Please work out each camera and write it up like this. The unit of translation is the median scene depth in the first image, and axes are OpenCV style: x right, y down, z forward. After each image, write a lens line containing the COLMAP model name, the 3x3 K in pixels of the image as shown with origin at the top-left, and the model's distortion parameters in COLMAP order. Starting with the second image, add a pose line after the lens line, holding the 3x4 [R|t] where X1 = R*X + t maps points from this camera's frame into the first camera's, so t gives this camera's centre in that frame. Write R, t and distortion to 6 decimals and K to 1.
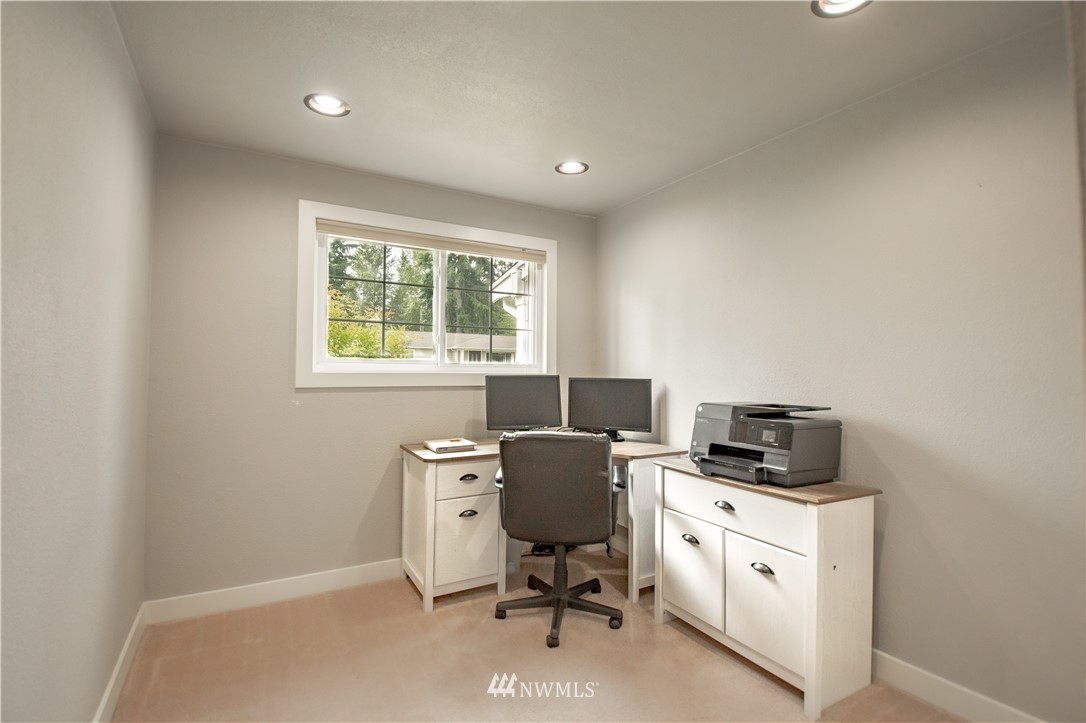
lens RADIAL K [[505.3, 0, 543.0], [0, 505.3, 361.5], [0, 0, 1]] dist [-0.016867, -0.009289]
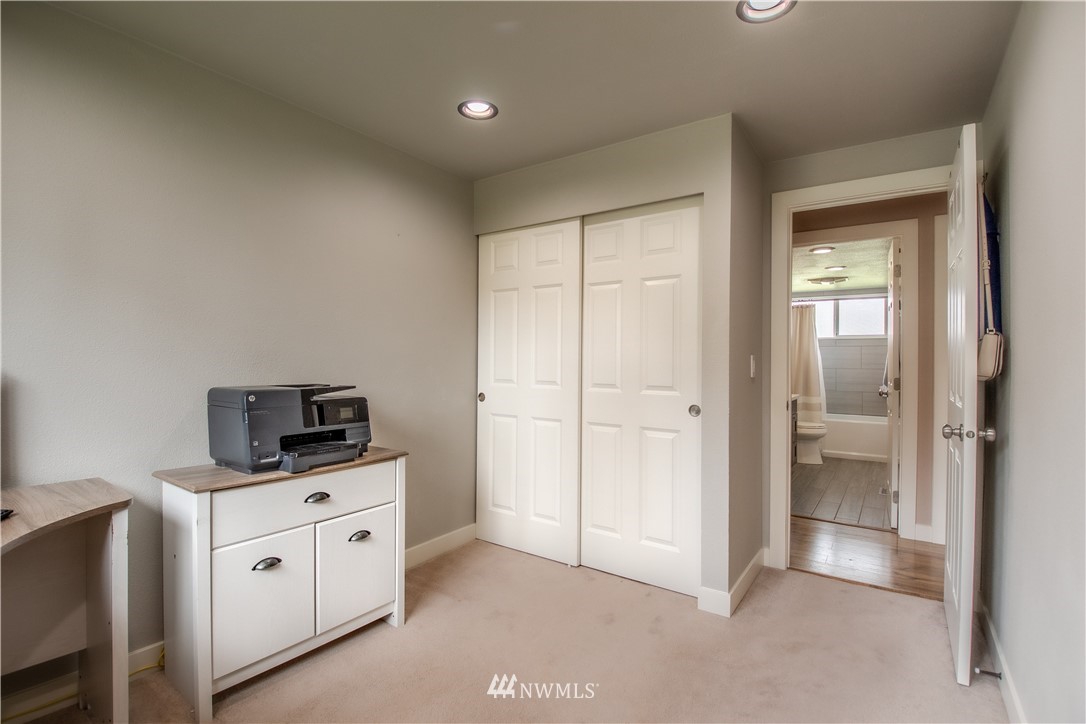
lens RADIAL K [[505.3, 0, 543.0], [0, 505.3, 362.0], [0, 0, 1]] dist [-0.016867, -0.009289]
pose [[-0.407124, -0.013763, 0.913269, -0.657562], [-0.025923, 0.999658, 0.003509, 0.024485], [-0.913005, -0.022246, -0.407341, 1.018381]]
